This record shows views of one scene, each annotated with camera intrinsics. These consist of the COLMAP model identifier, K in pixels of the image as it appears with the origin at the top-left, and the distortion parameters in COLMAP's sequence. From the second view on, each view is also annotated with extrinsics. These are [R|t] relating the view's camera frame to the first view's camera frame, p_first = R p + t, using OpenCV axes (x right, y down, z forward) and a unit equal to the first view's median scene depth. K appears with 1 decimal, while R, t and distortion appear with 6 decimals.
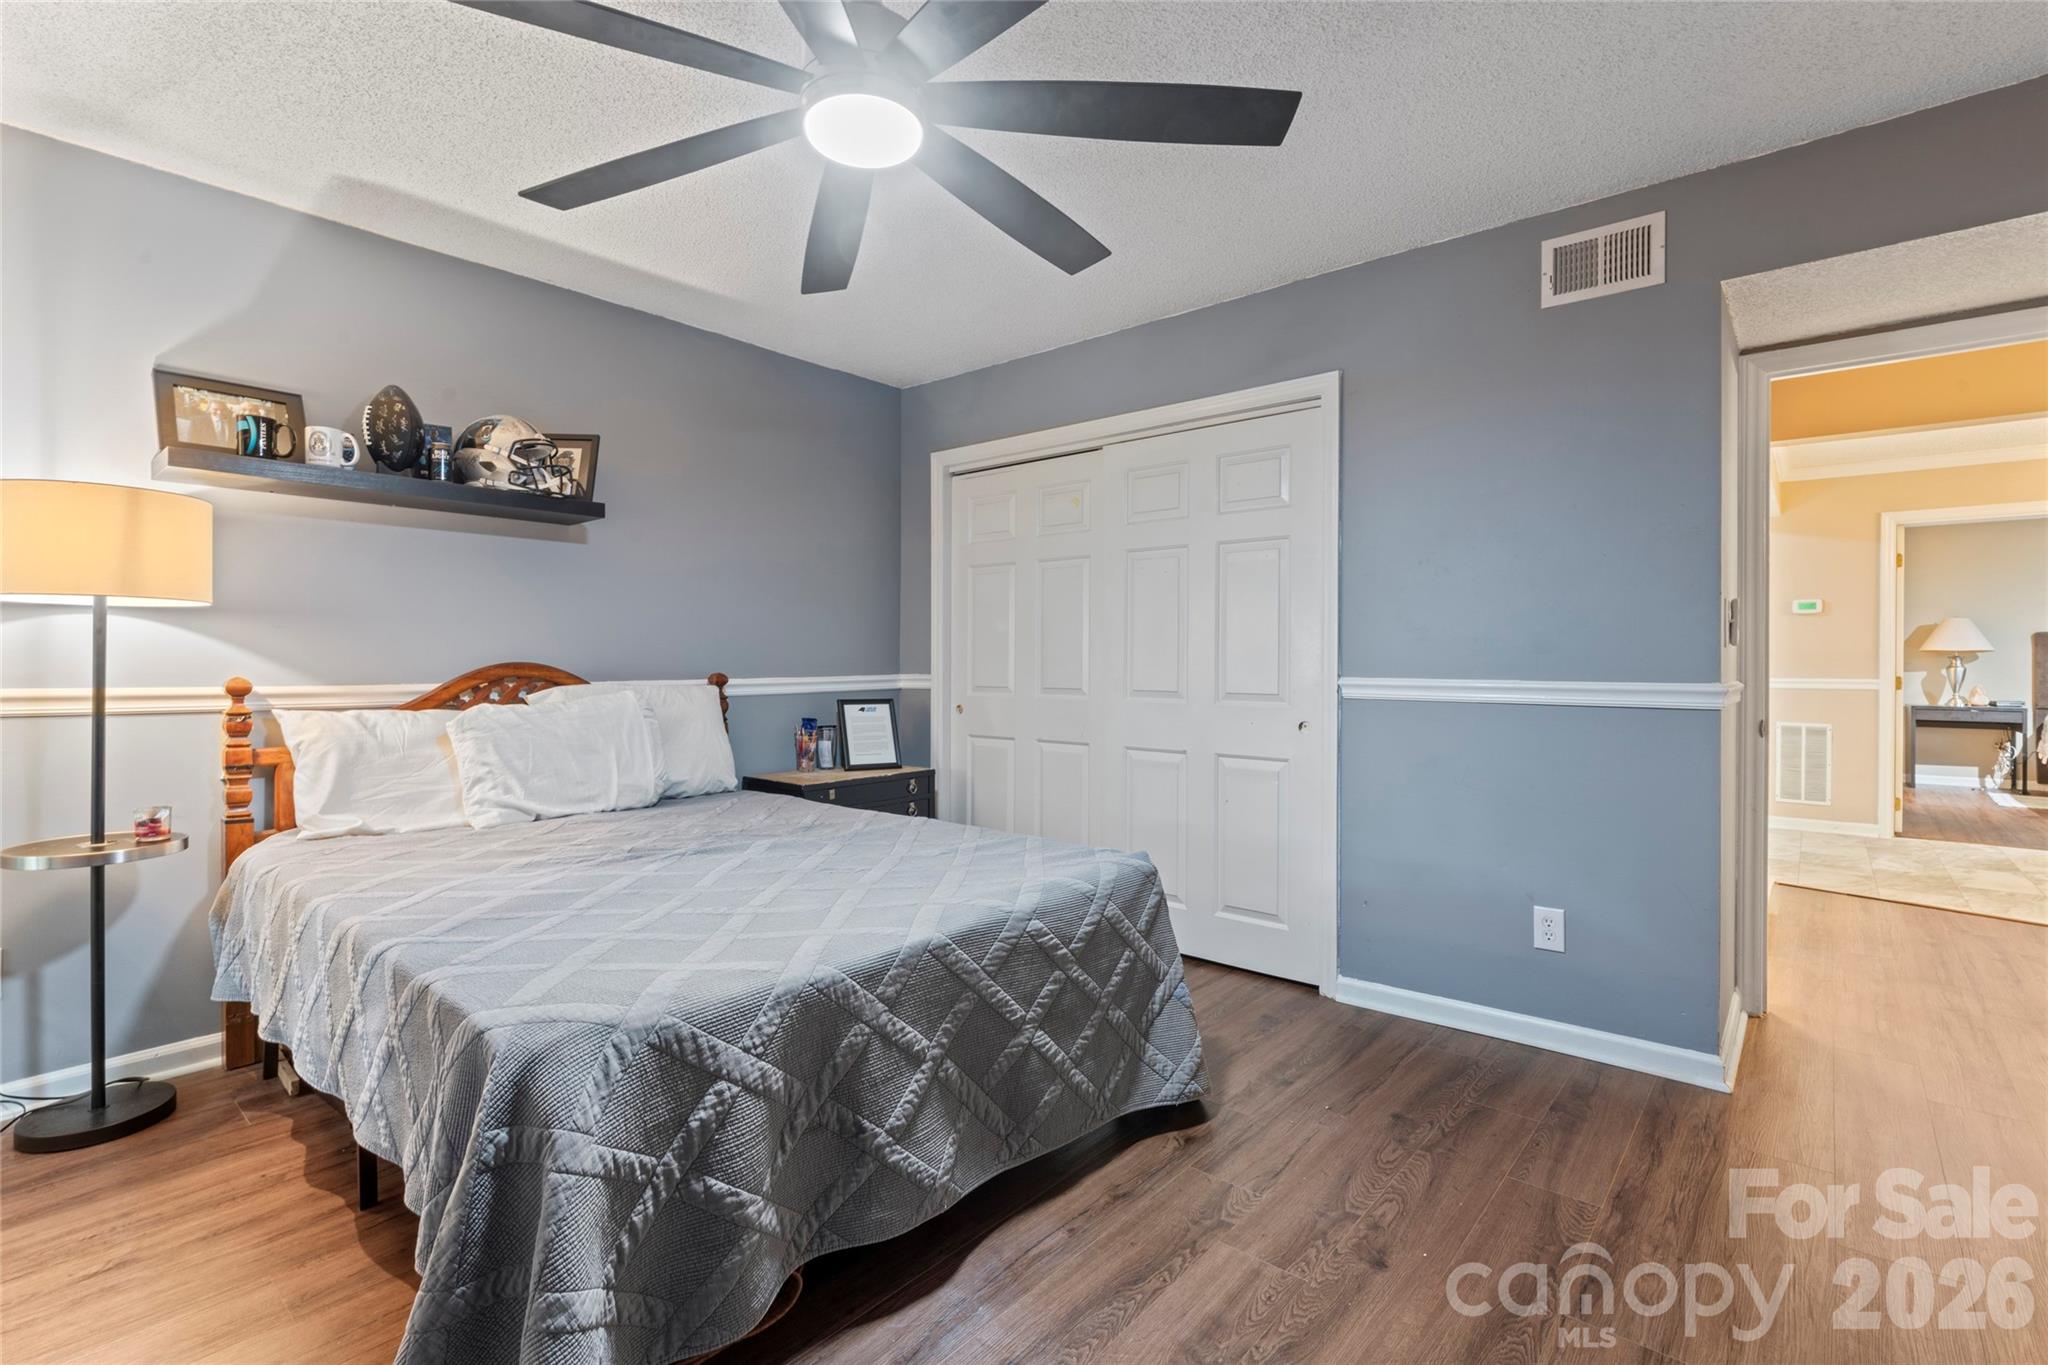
lens RADIAL K [[925.4, 0, 1024.0], [0, 925.4, 682.5], [0, 0, 1]] dist [-0.002623, -0.000369]
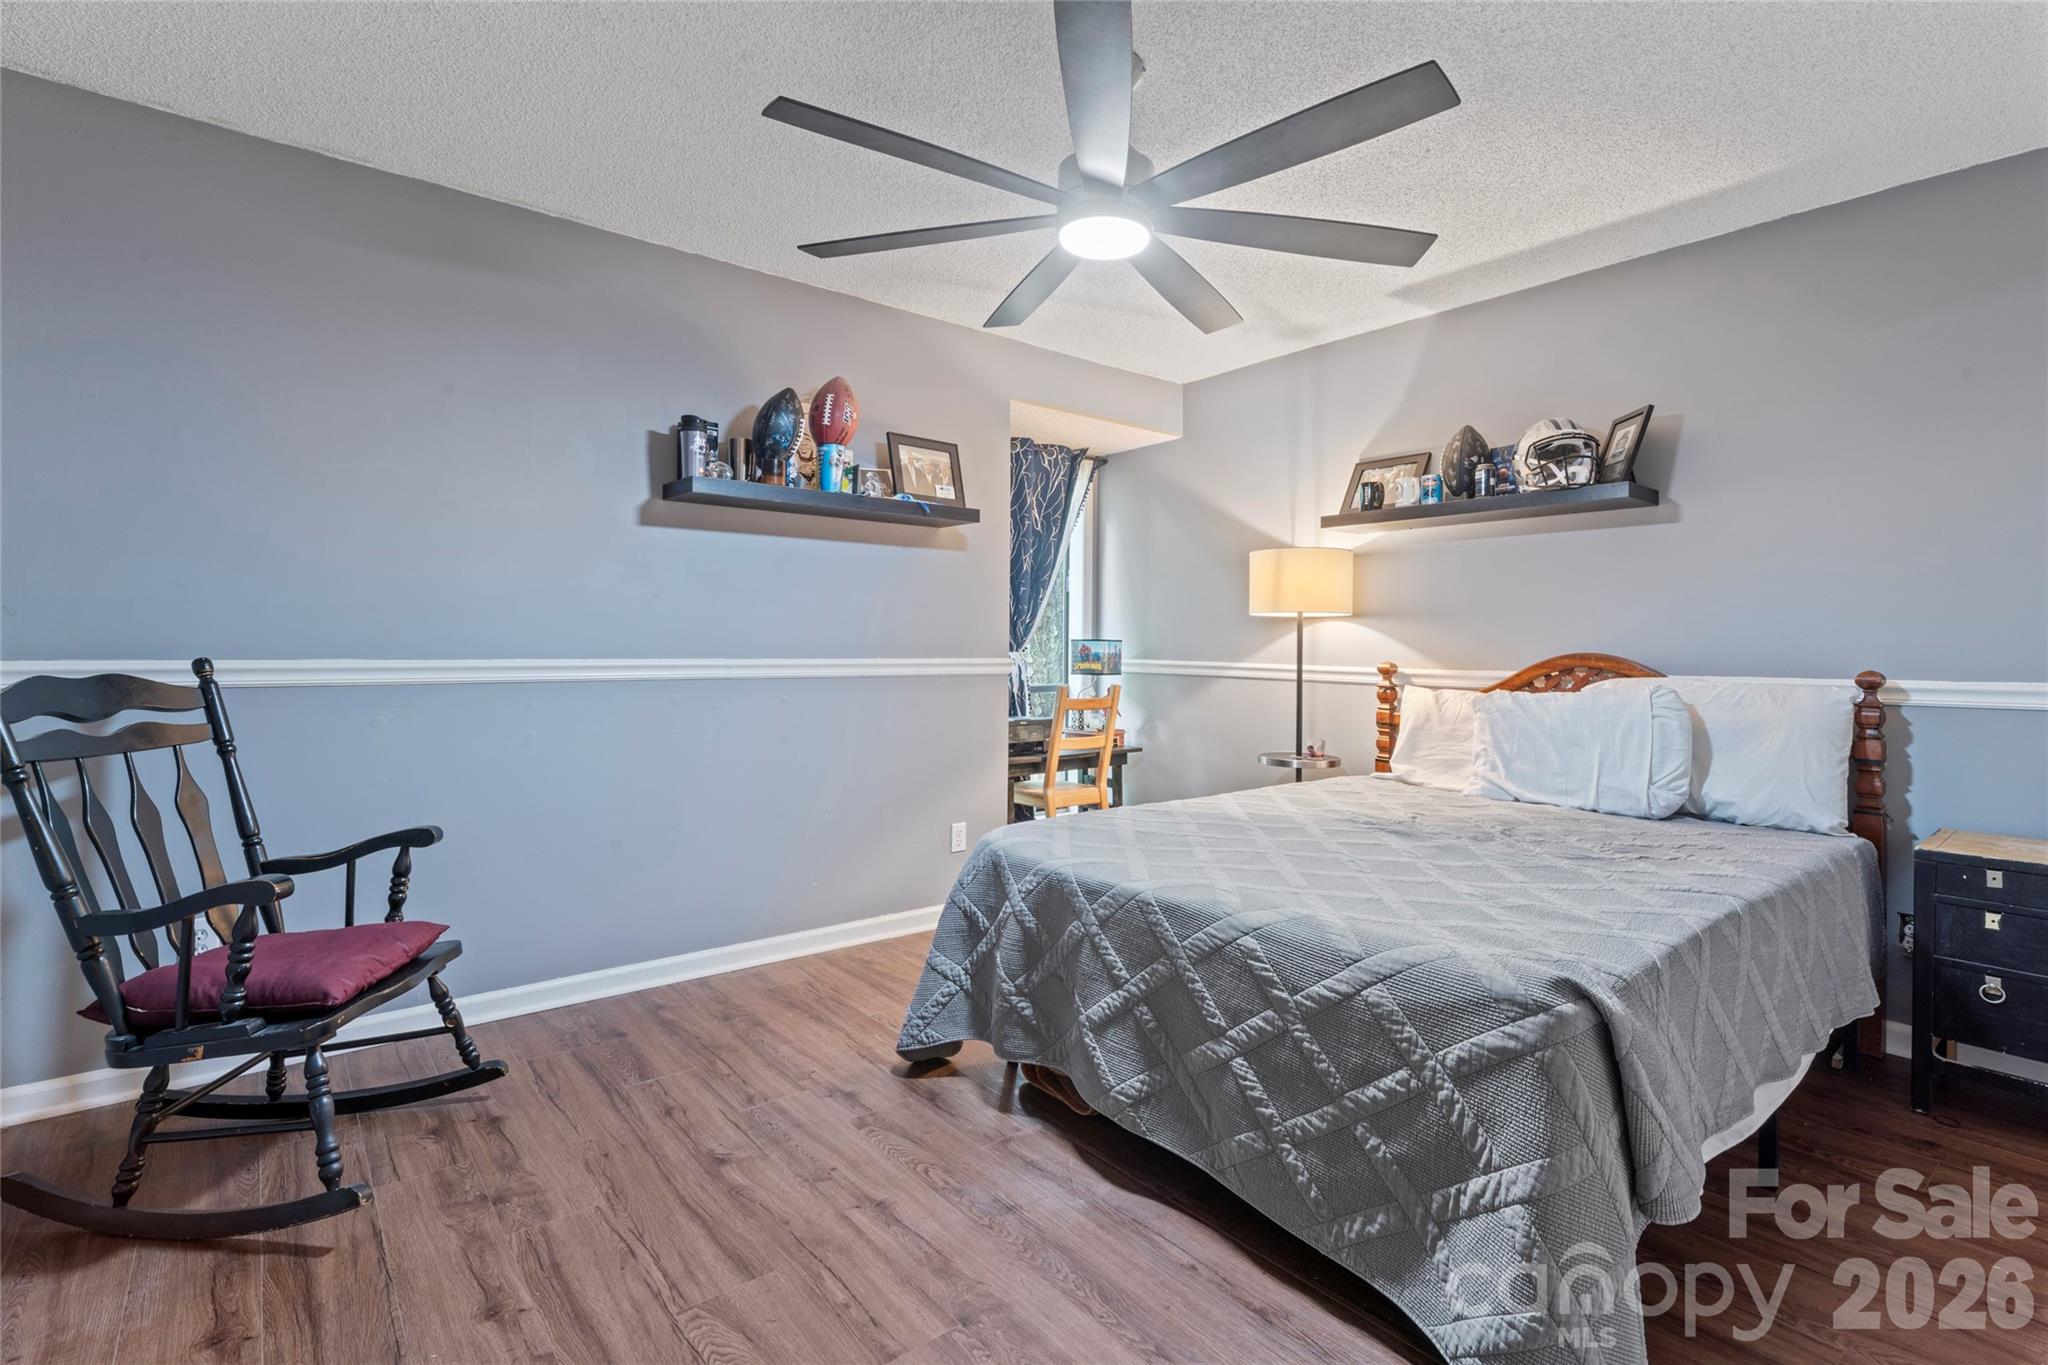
lens RADIAL K [[967.9, 0, 1019.2], [0, 967.9, 645.6], [0, 0, 1]] dist [-0.019697, -0.000069]
pose [[-0.185632, -0.001990, -0.982617, 0.885621], [-0.030087, 0.999541, 0.003660, -0.021886], [0.982159, 0.030244, -0.185606, 0.854680]]
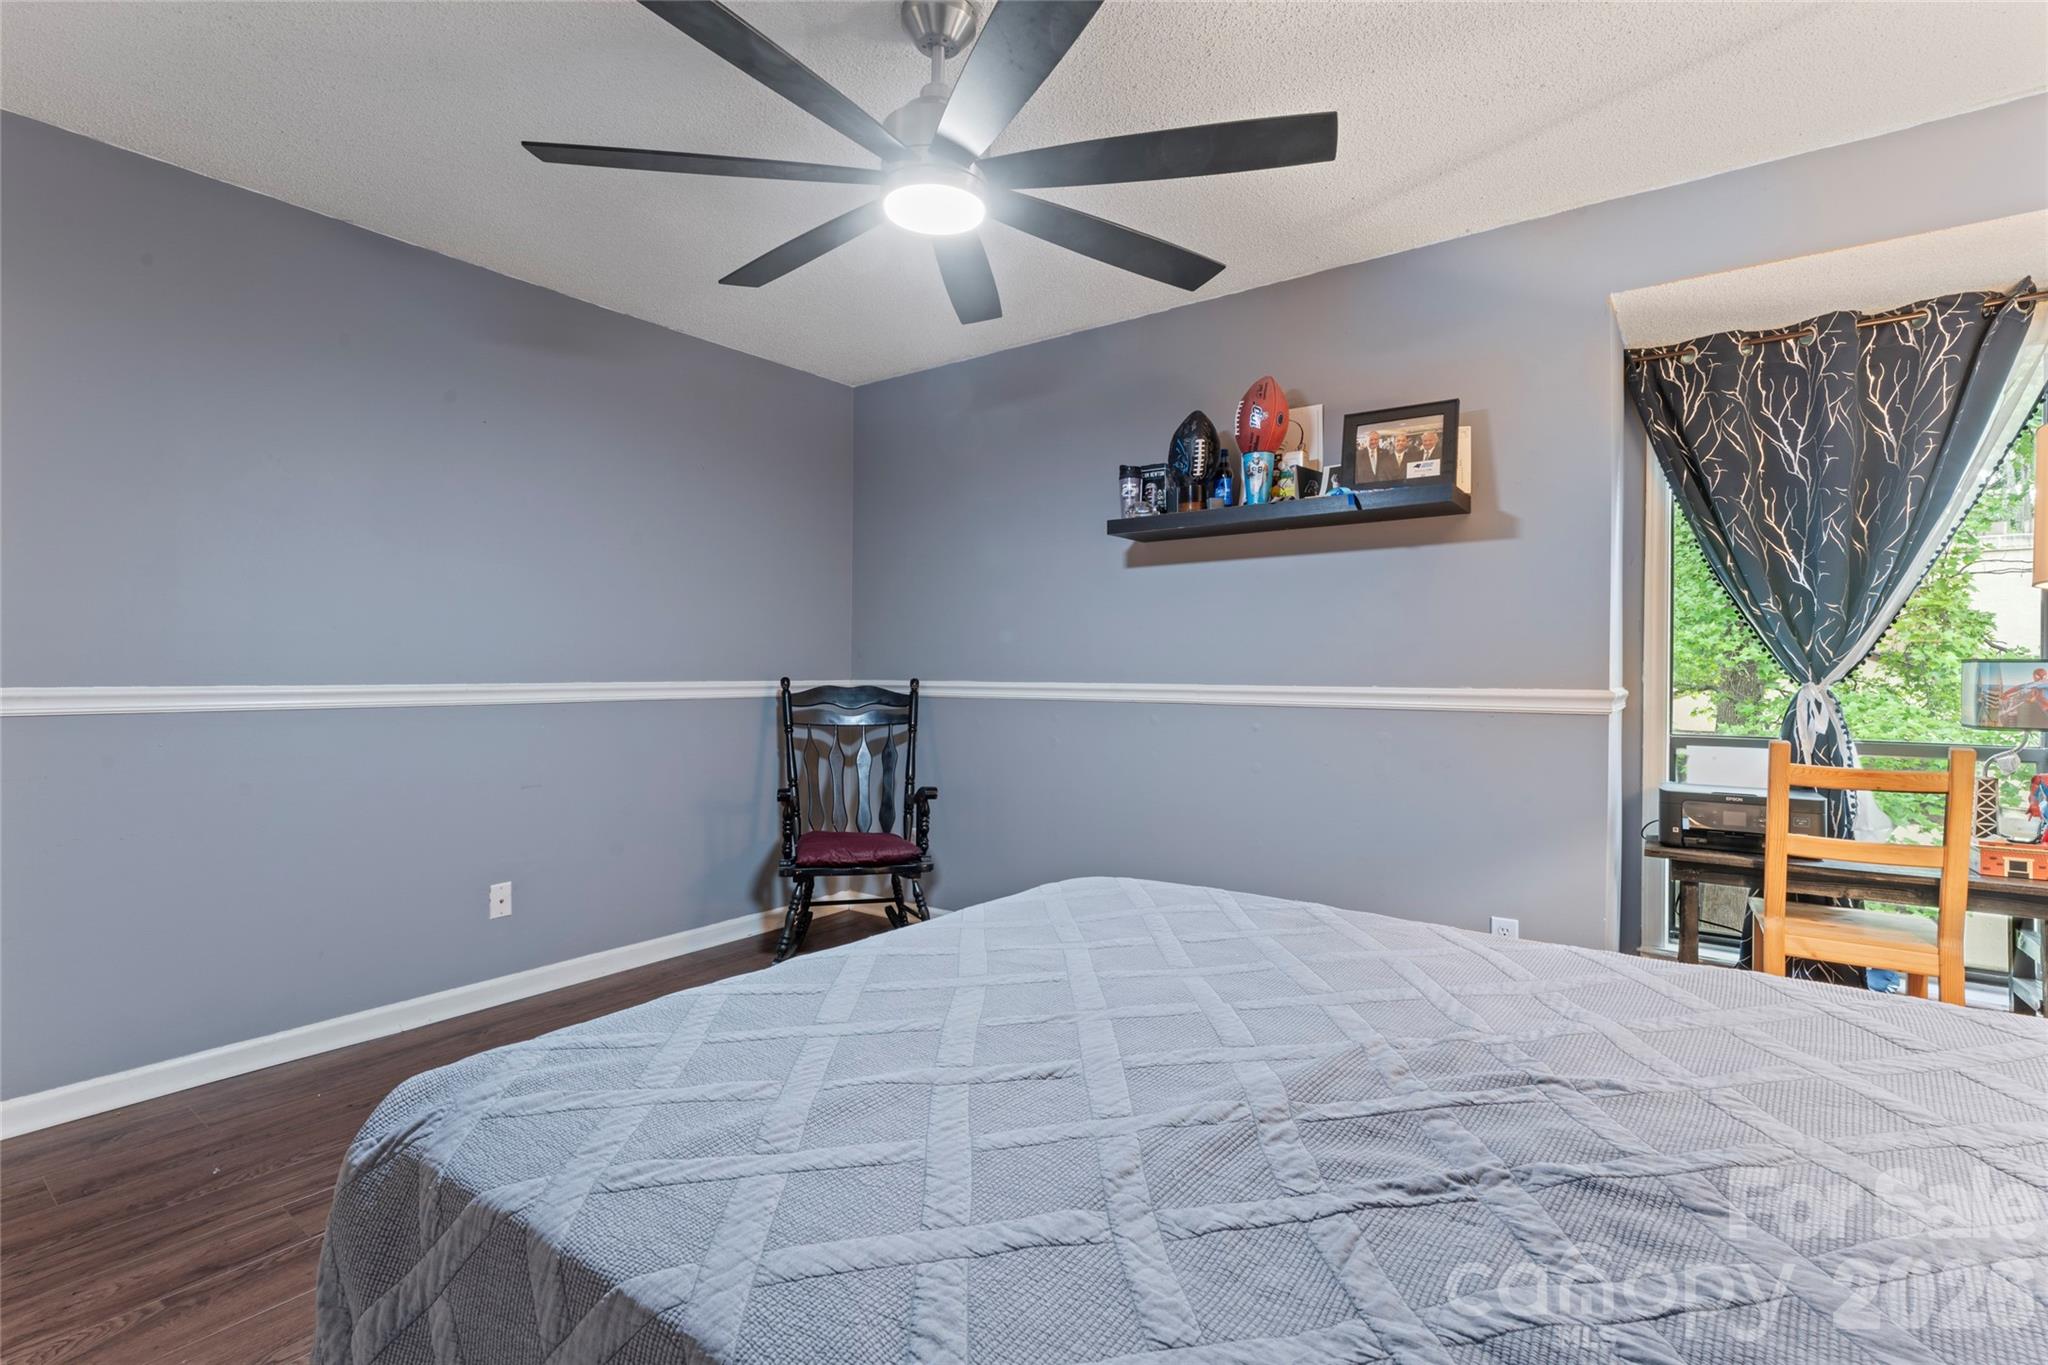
lens RADIAL K [[925.4, 0, 1024.0], [0, 925.4, 682.5], [0, 0, 1]] dist [-0.002623, -0.000369]
pose [[-0.998787, -0.008776, -0.048450, -1.120501], [-0.010150, 0.999551, 0.028200, -0.023528], [0.048181, 0.028657, -0.998427, 2.340488]]
